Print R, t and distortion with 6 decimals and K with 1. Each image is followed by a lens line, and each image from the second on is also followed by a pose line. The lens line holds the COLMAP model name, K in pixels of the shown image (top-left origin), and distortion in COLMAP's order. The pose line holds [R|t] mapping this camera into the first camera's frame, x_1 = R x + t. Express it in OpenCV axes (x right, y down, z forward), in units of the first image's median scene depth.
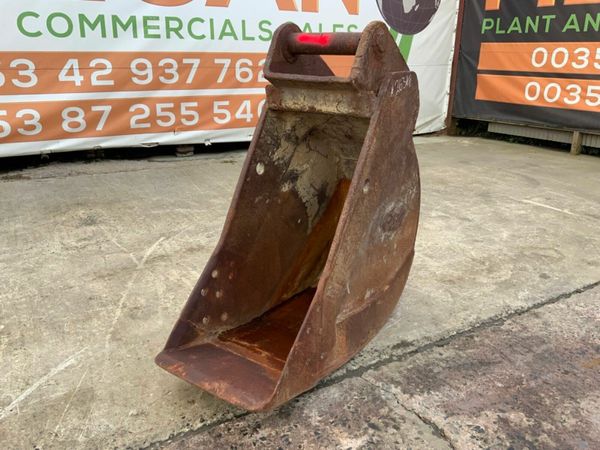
lens RADIAL K [[496.0, 0, 299.3], [0, 496.0, 228.8], [0, 0, 1]] dist [0.054945, -0.103160]
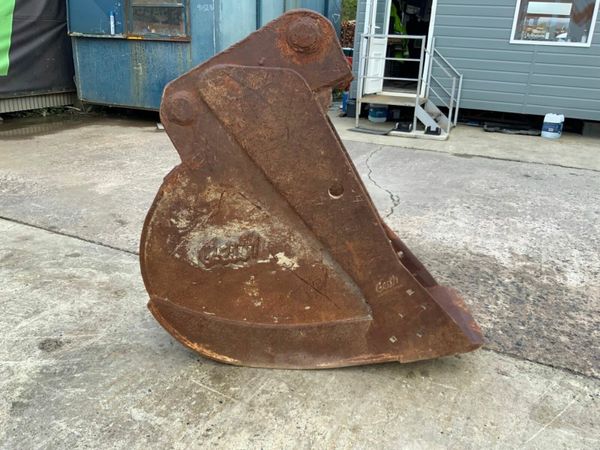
lens RADIAL K [[496.0, 0, 299.3], [0, 496.0, 228.8], [0, 0, 1]] dist [0.054945, -0.103160]
pose [[-0.547392, -0.331129, 0.768580, -0.222932], [0.221519, 0.828303, 0.514629, -0.160649], [-0.807026, 0.451959, -0.380055, 0.441252]]
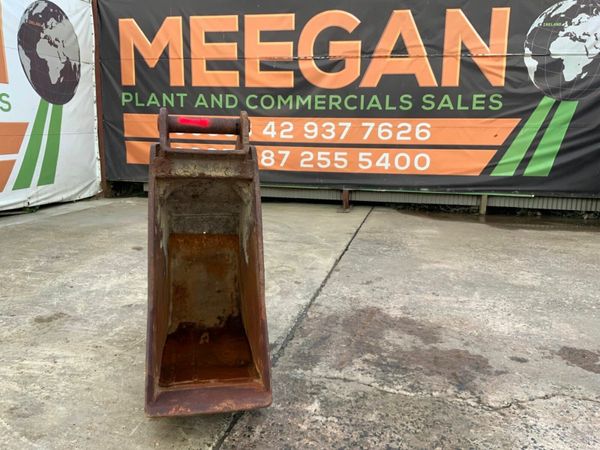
lens RADIAL K [[493.1, 0, 301.3], [0, 493.1, 226.4], [0, 0, 1]] dist [0.109511, -0.210730]
pose [[0.698177, -0.136185, 0.702853, -0.204391], [0.223354, 0.974175, -0.033112, -0.004762], [-0.680192, 0.180103, 0.710564, -0.011601]]
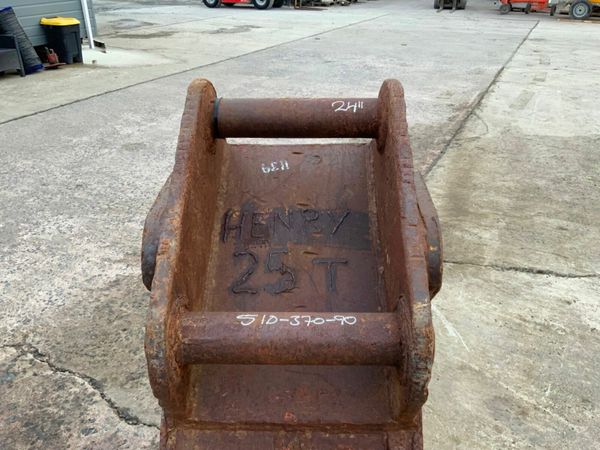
lens RADIAL K [[496.0, 0, 299.3], [0, 496.0, 228.8], [0, 0, 1]] dist [0.054945, -0.103160]
pose [[-0.844265, 0.238153, -0.480103, 0.100193], [-0.187224, 0.708330, 0.680600, -0.188233], [0.502158, 0.664494, -0.553430, 0.398859]]
